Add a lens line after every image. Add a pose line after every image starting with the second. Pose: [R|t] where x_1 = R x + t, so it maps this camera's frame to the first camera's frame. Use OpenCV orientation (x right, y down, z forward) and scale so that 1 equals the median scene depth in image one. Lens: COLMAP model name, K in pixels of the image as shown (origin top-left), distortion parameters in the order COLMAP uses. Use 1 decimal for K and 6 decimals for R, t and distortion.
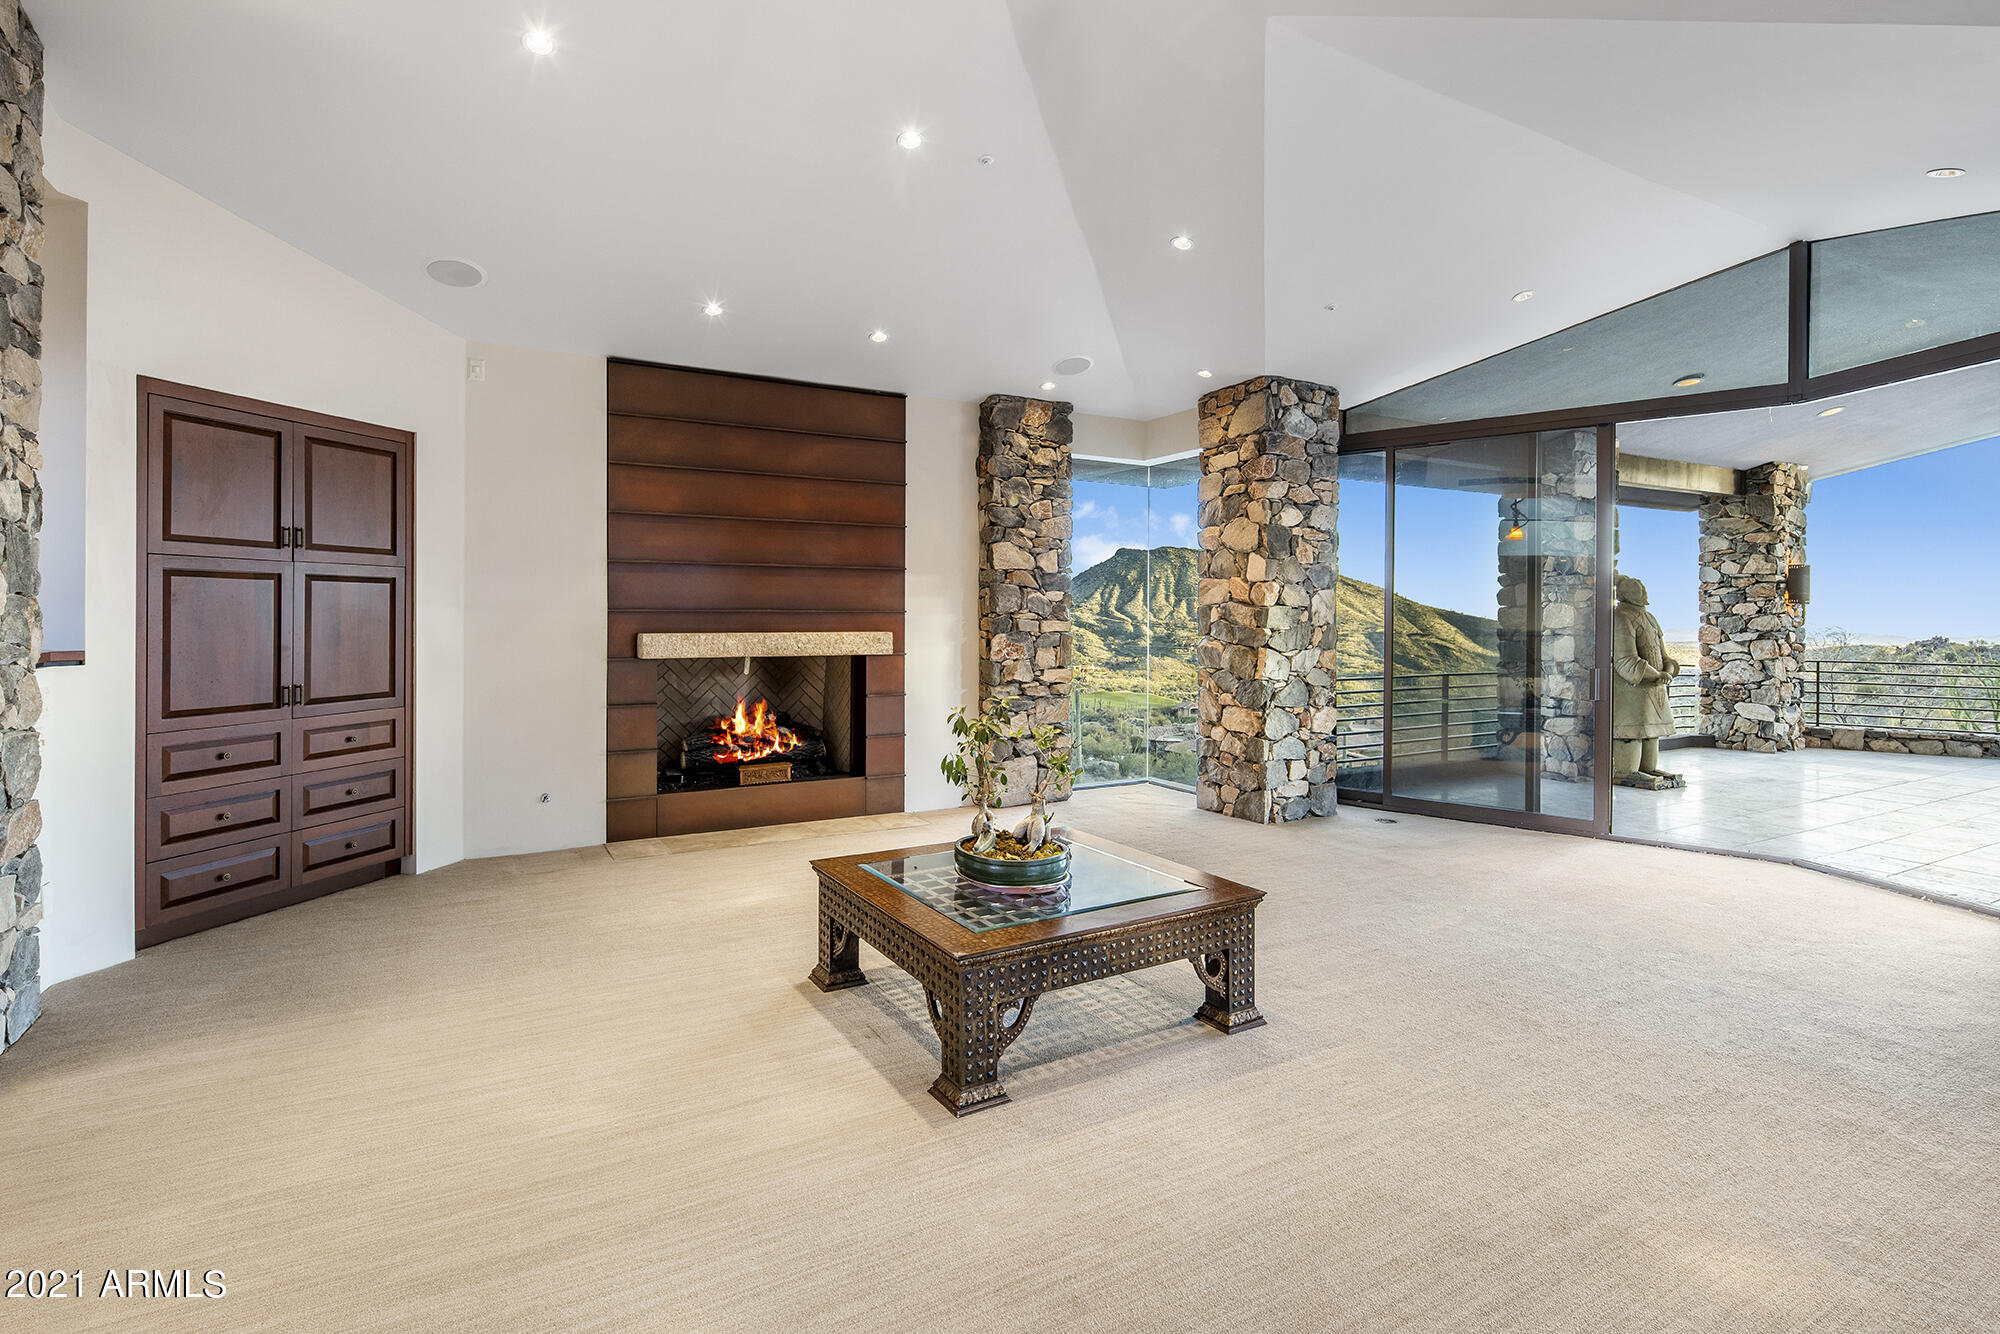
lens RADIAL K [[967.4, 0, 1000.9], [0, 967.4, 617.9], [0, 0, 1]] dist [0.006029, -0.004965]
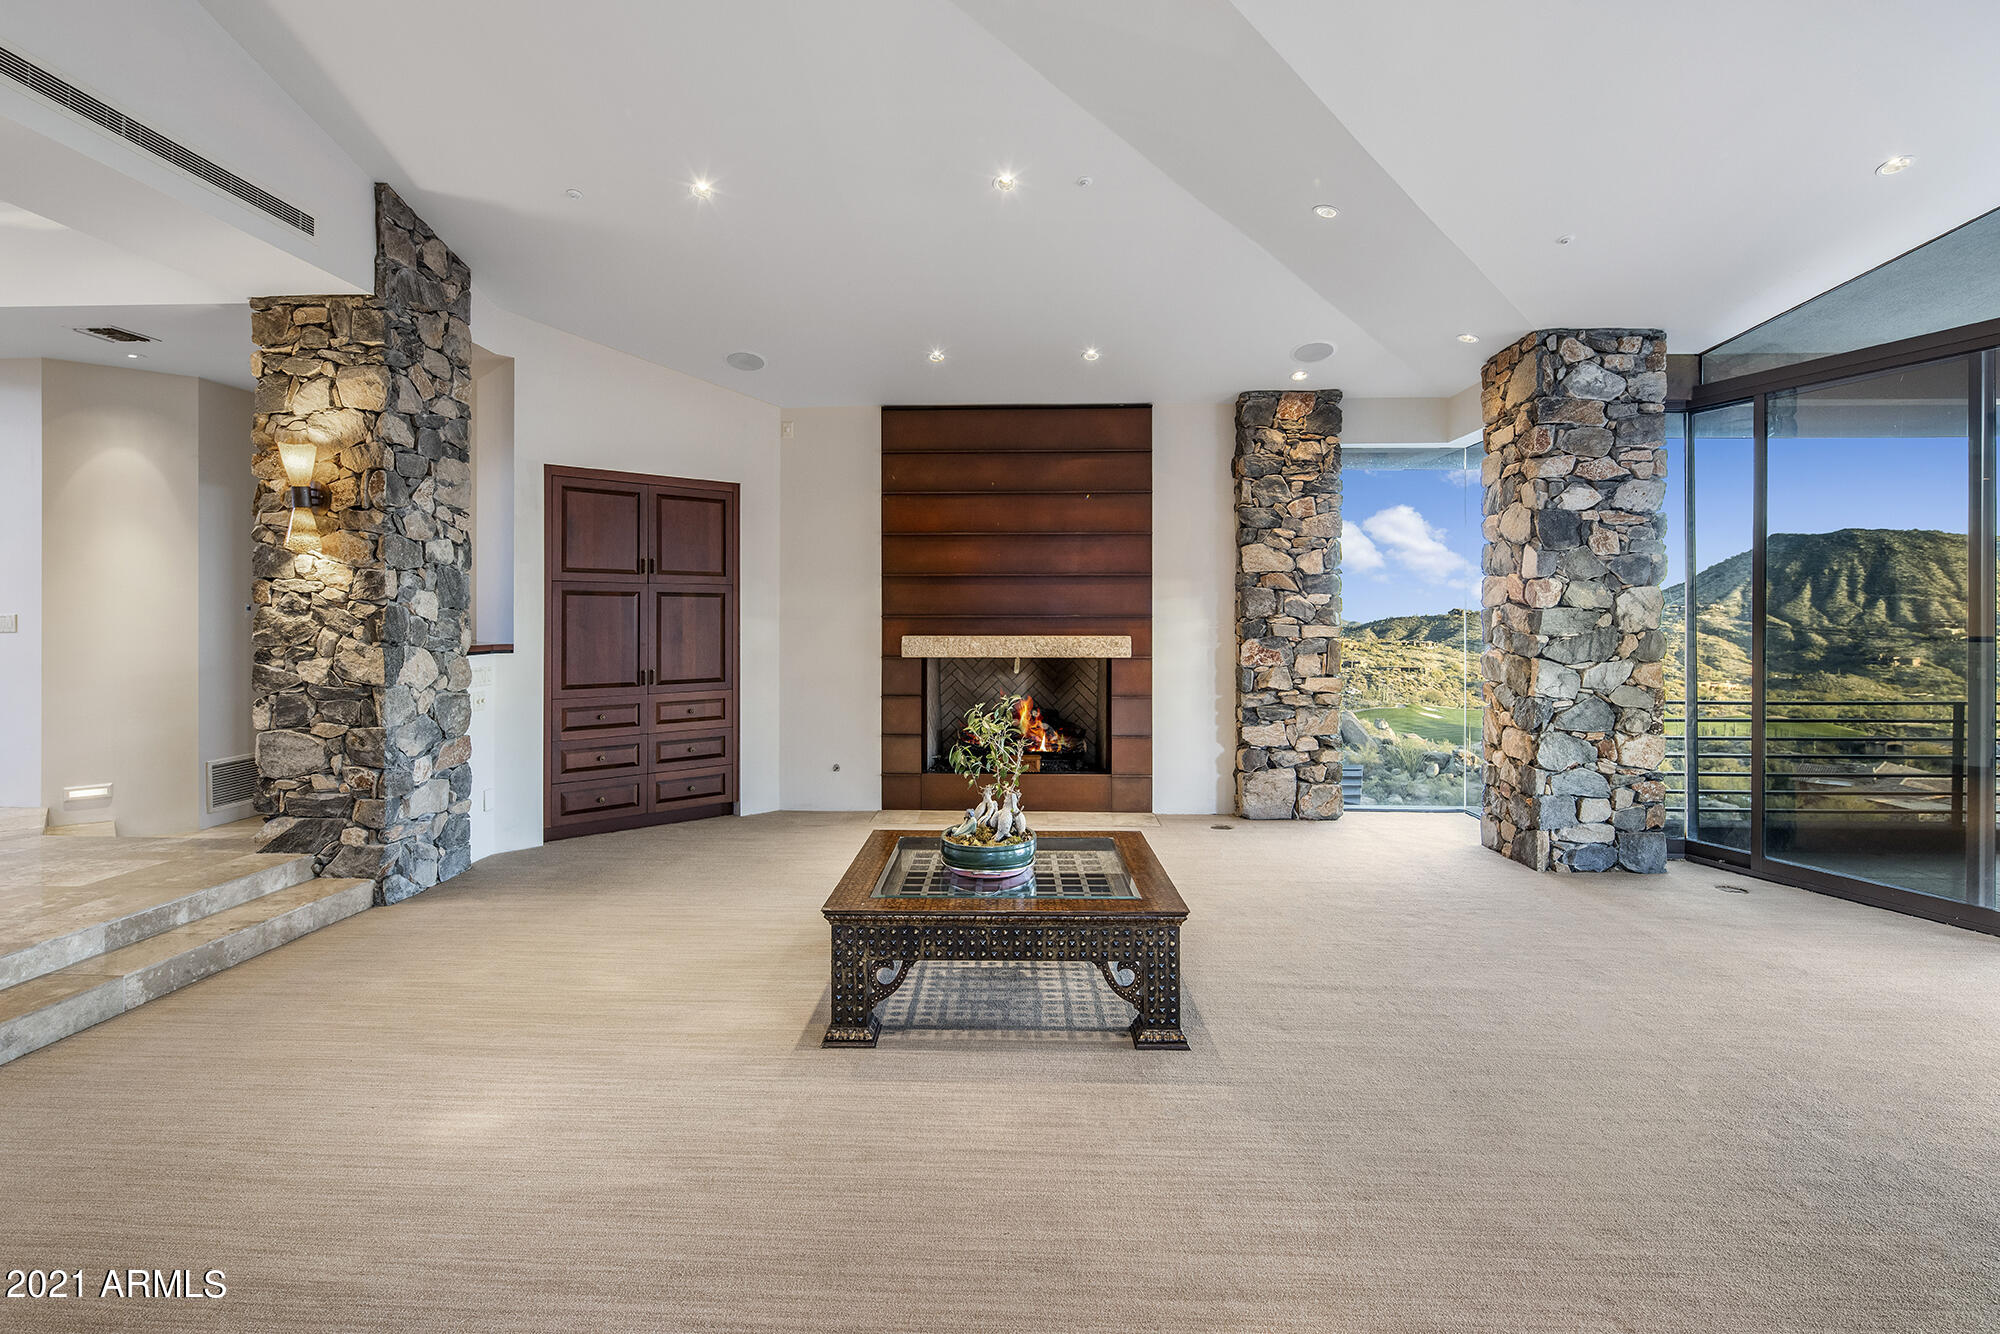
lens RADIAL K [[967.4, 0, 991.2], [0, 967.4, 621.2], [0, 0, 1]] dist [0.006029, -0.004965]
pose [[0.847630, -0.001611, -0.530585, 0.343914], [0.000618, 0.999998, -0.002048, 0.000466], [0.530587, 0.001408, 0.847629, 0.051625]]
